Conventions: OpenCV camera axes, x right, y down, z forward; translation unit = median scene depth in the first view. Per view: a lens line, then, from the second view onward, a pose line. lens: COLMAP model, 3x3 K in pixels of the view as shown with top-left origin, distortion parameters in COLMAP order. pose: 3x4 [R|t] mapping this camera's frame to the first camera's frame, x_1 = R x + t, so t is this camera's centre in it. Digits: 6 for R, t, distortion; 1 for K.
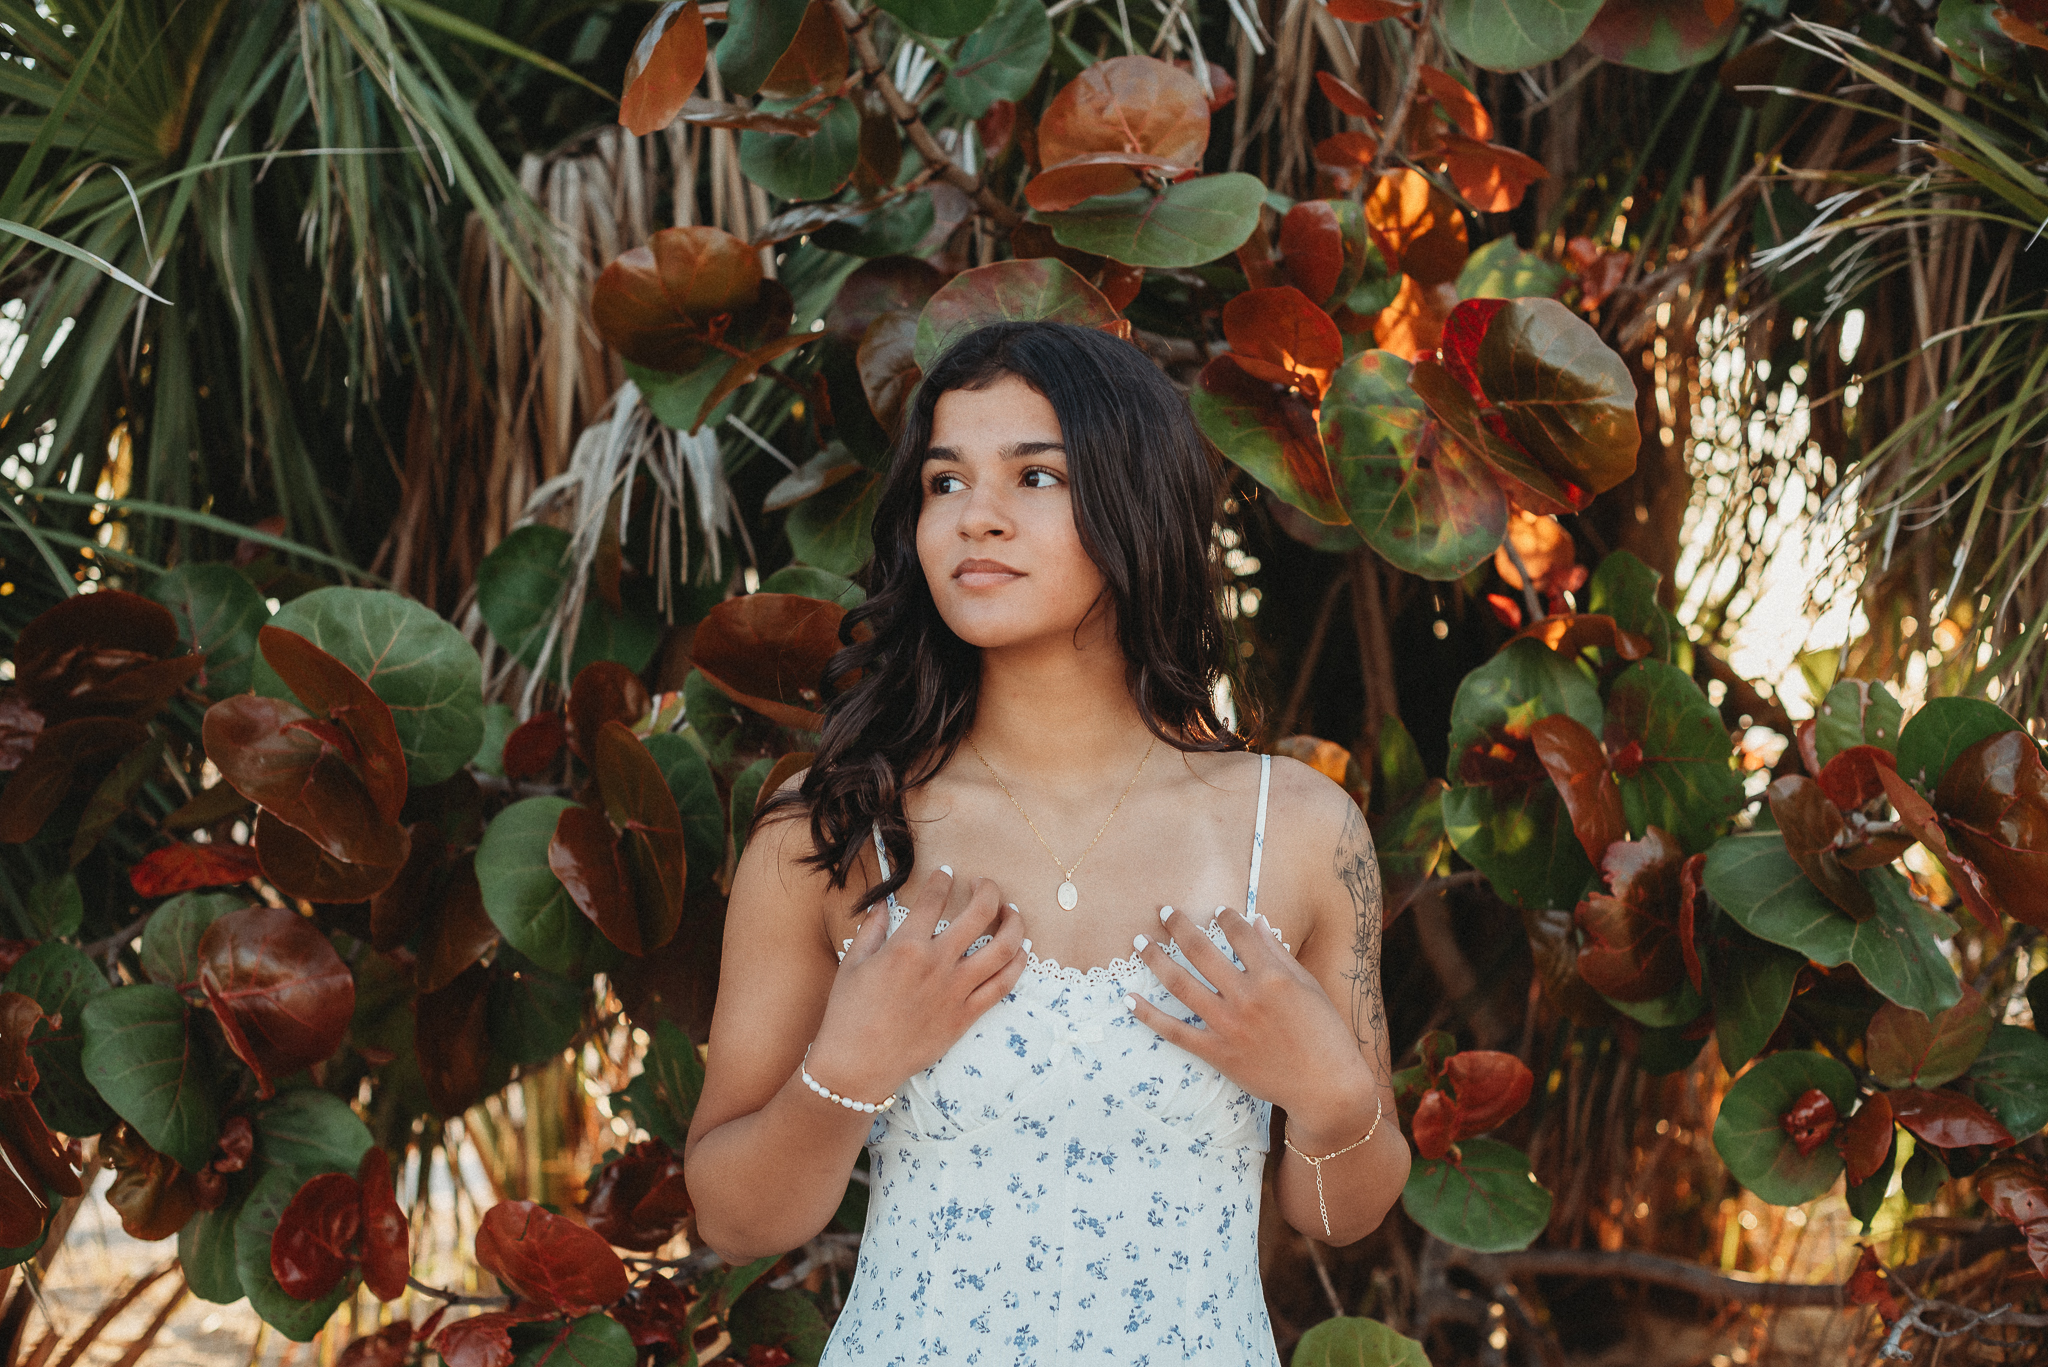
lens RADIAL K [[2753.0, 0, 1024.0], [0, 2753.0, 683.5], [0, 0, 1]] dist [-0.129612, -0.001694]
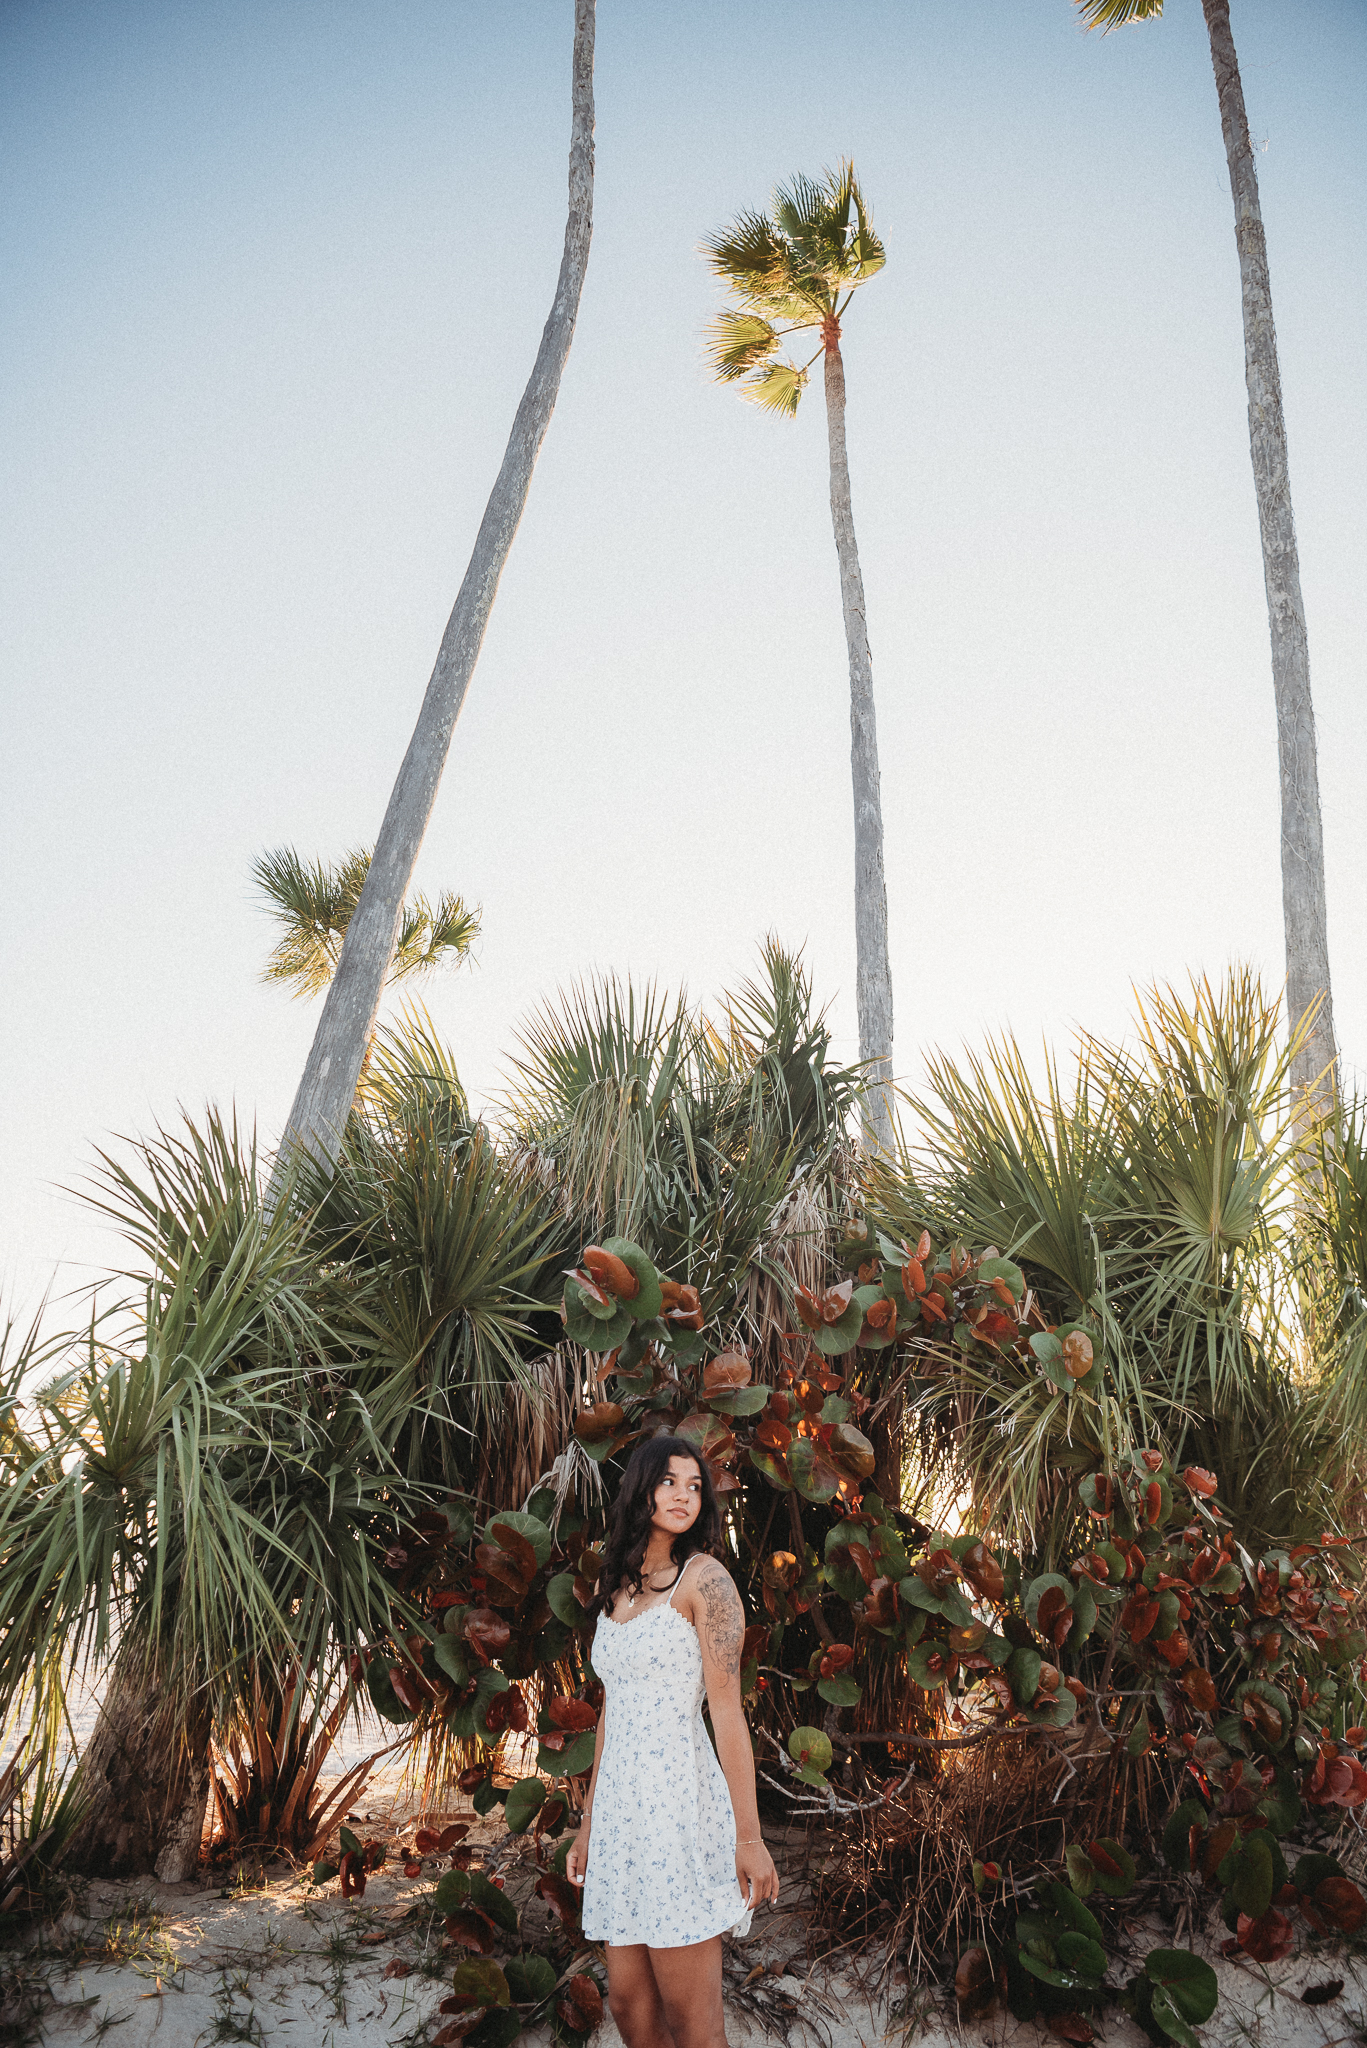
lens RADIAL K [[1403.9, 0, 683.5], [0, 1403.9, 1024.0], [0, 0, 1]] dist [-0.077910, 0.000363]
pose [[0.997296, 0.007598, 0.073090, -0.155678], [0.017865, 0.939728, -0.341456, -0.009531], [-0.071279, 0.341839, 0.937052, -0.851194]]
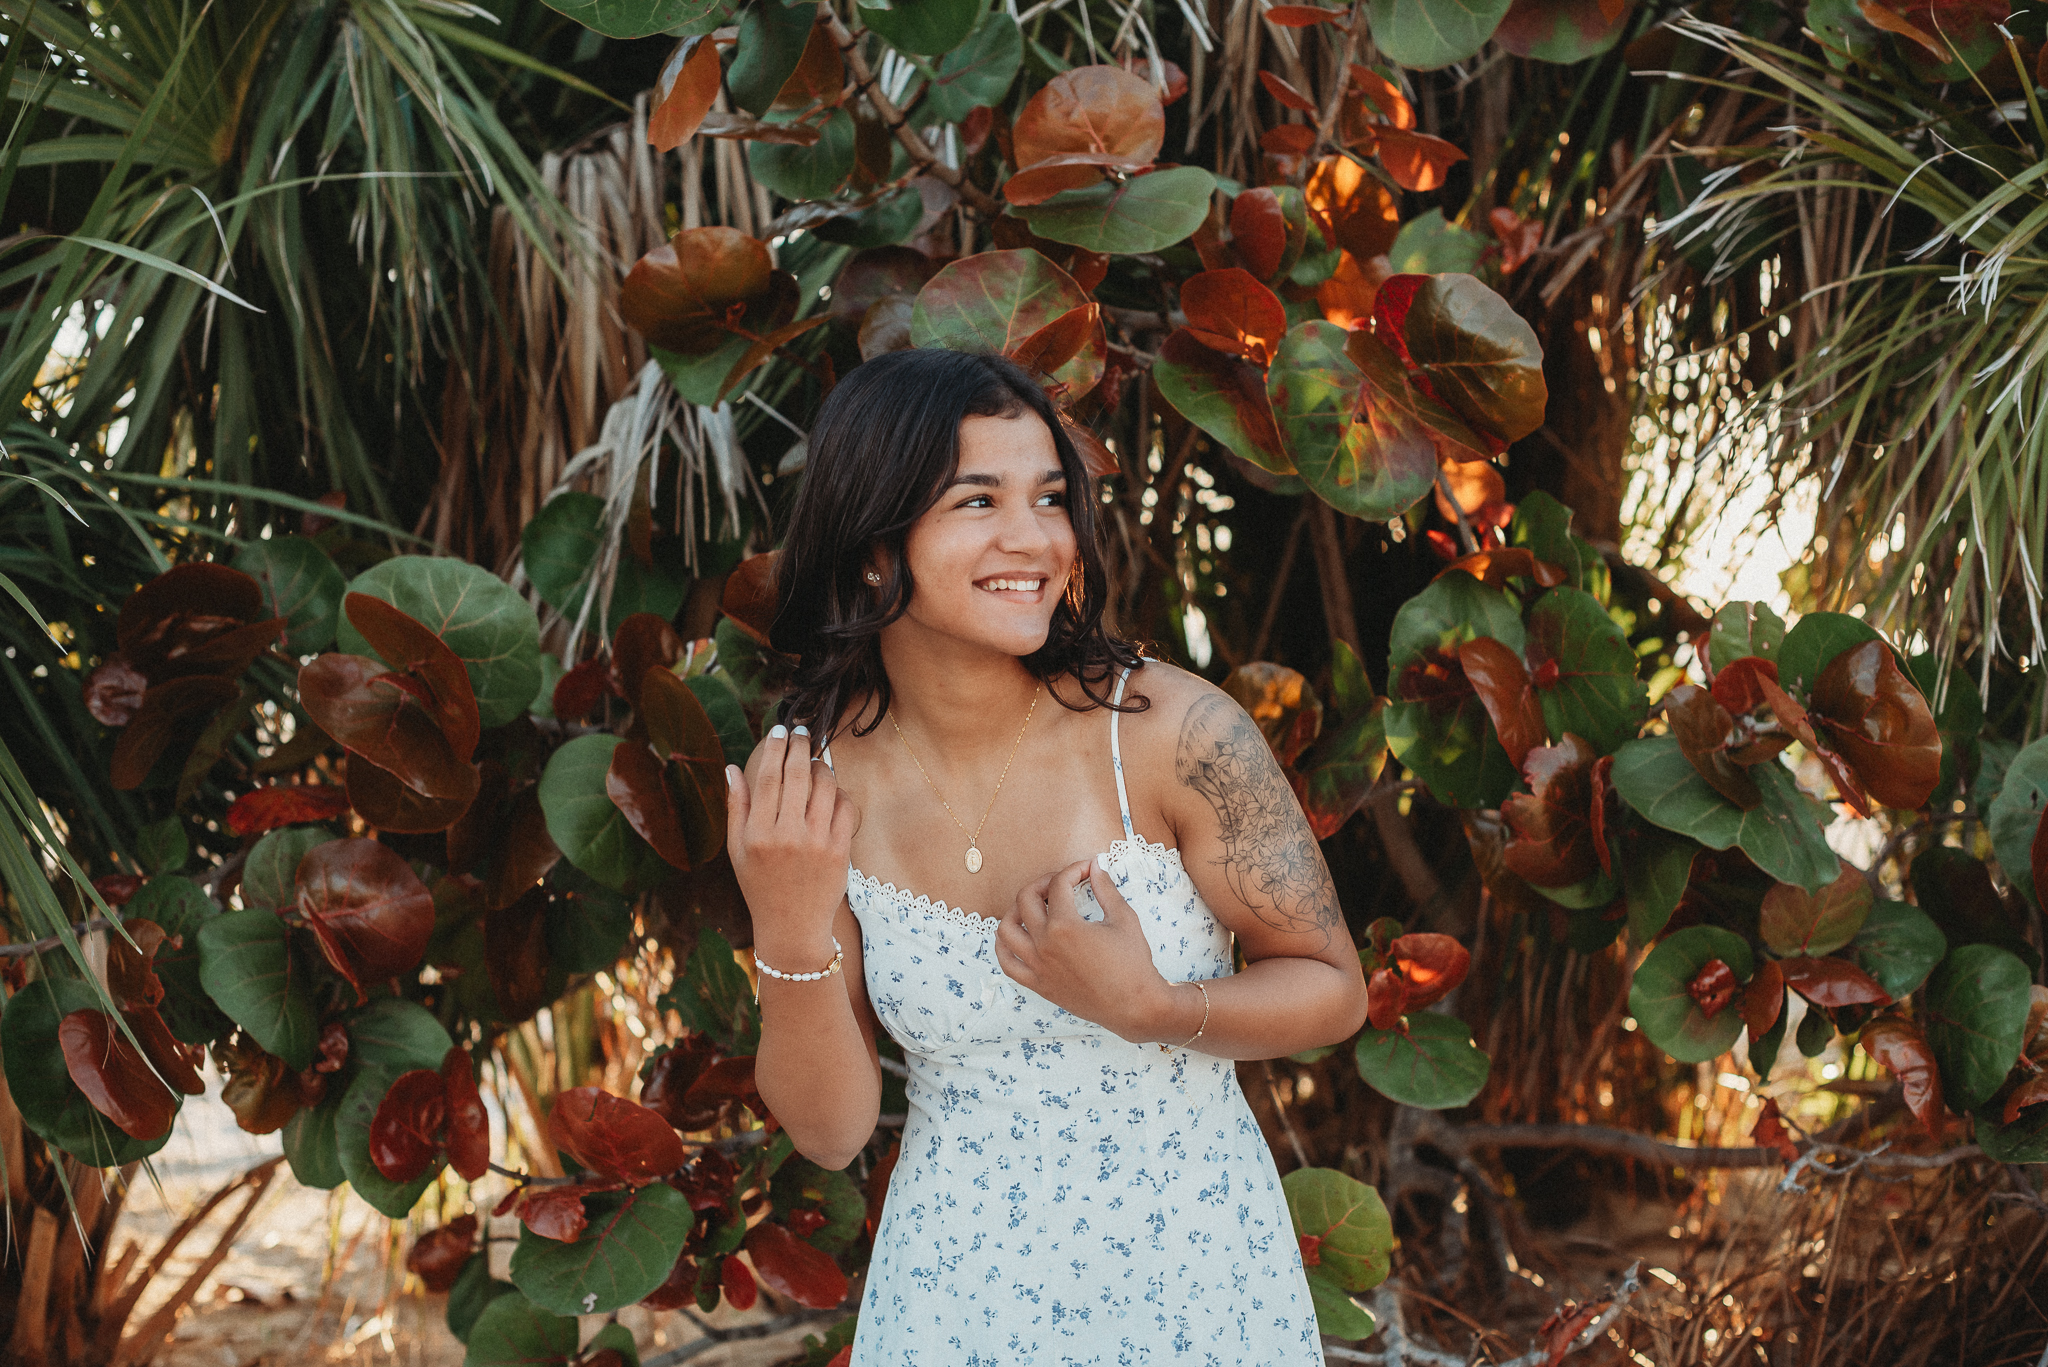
lens RADIAL K [[2782.6, 0, 1024.0], [0, 2782.6, 683.5], [0, 0, 1]] dist [-0.136133, 0.019879]
pose [[0.999596, -0.027980, 0.004944, -0.002316], [0.027855, 0.999332, 0.023653, -0.001945], [-0.005602, -0.023506, 0.999708, -0.147107]]
